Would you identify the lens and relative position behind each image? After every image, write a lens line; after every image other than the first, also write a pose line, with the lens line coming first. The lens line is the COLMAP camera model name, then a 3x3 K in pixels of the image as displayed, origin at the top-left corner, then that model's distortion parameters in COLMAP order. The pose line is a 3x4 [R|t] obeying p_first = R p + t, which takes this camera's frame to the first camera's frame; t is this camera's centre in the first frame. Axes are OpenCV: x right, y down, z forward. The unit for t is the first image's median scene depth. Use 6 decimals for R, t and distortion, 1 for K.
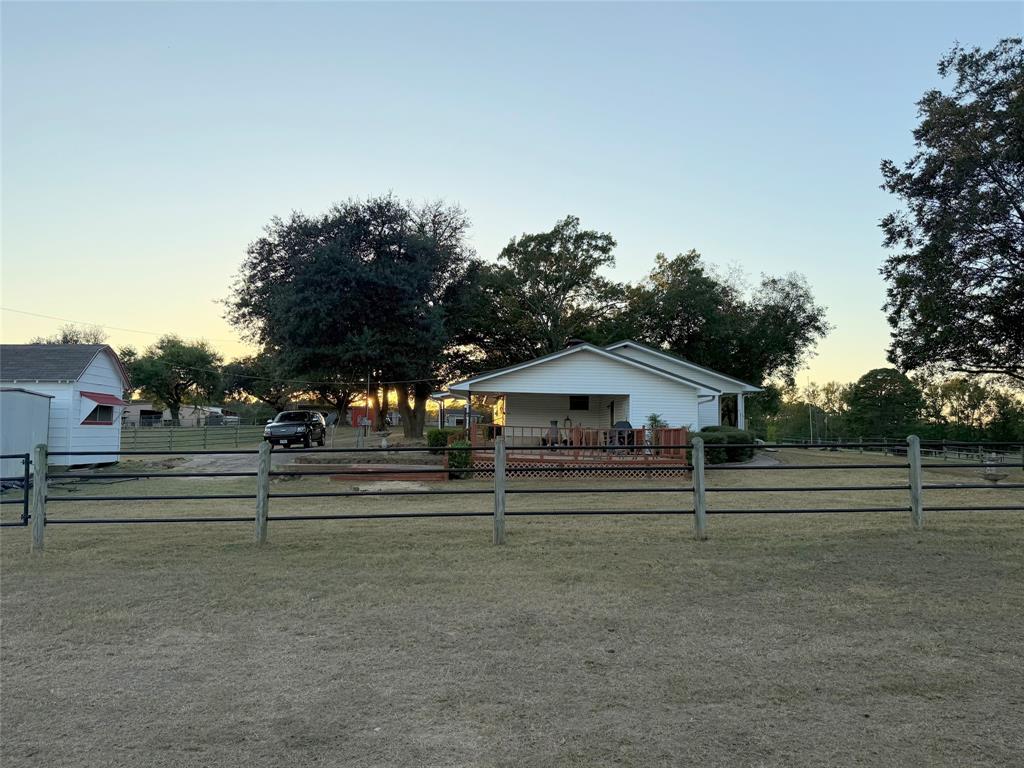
lens RADIAL K [[734.4, 0, 507.0], [0, 734.4, 386.2], [0, 0, 1]] dist [0.052113, -0.049161]
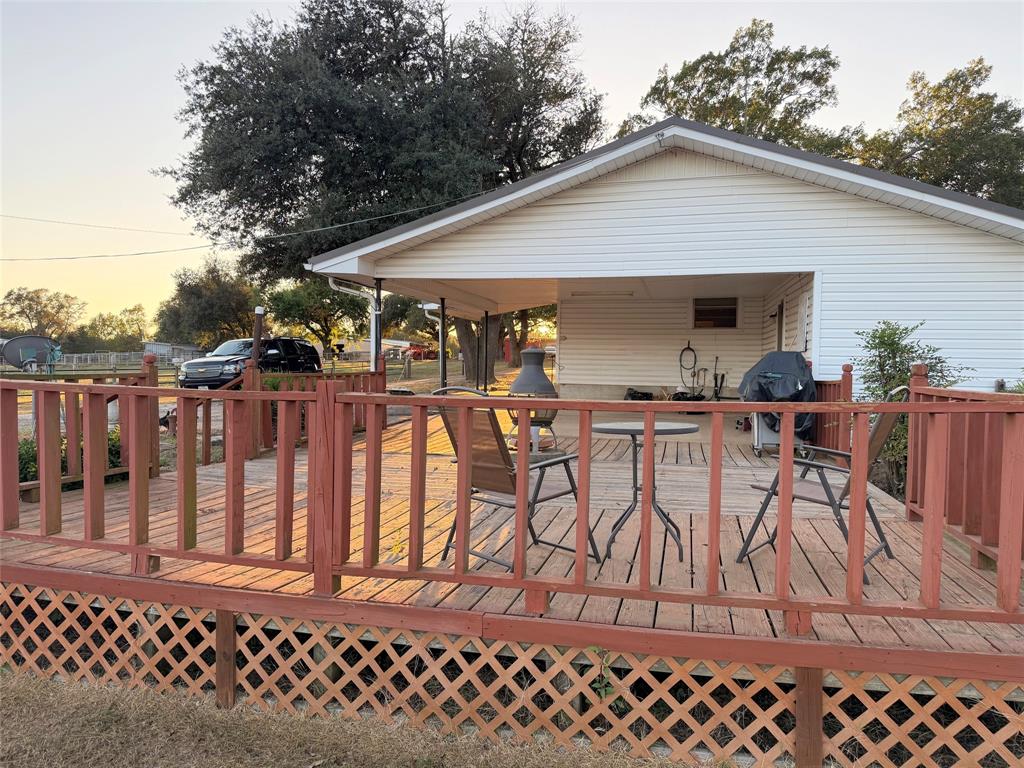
lens RADIAL K [[734.4, 0, 519.7], [0, 734.4, 383.9], [0, 0, 1]] dist [0.052113, -0.049161]
pose [[0.961513, 0.002254, -0.274749, 0.063872], [0.022156, 0.996074, 0.085708, 0.014899], [0.273863, -0.088497, 0.957688, 0.309194]]
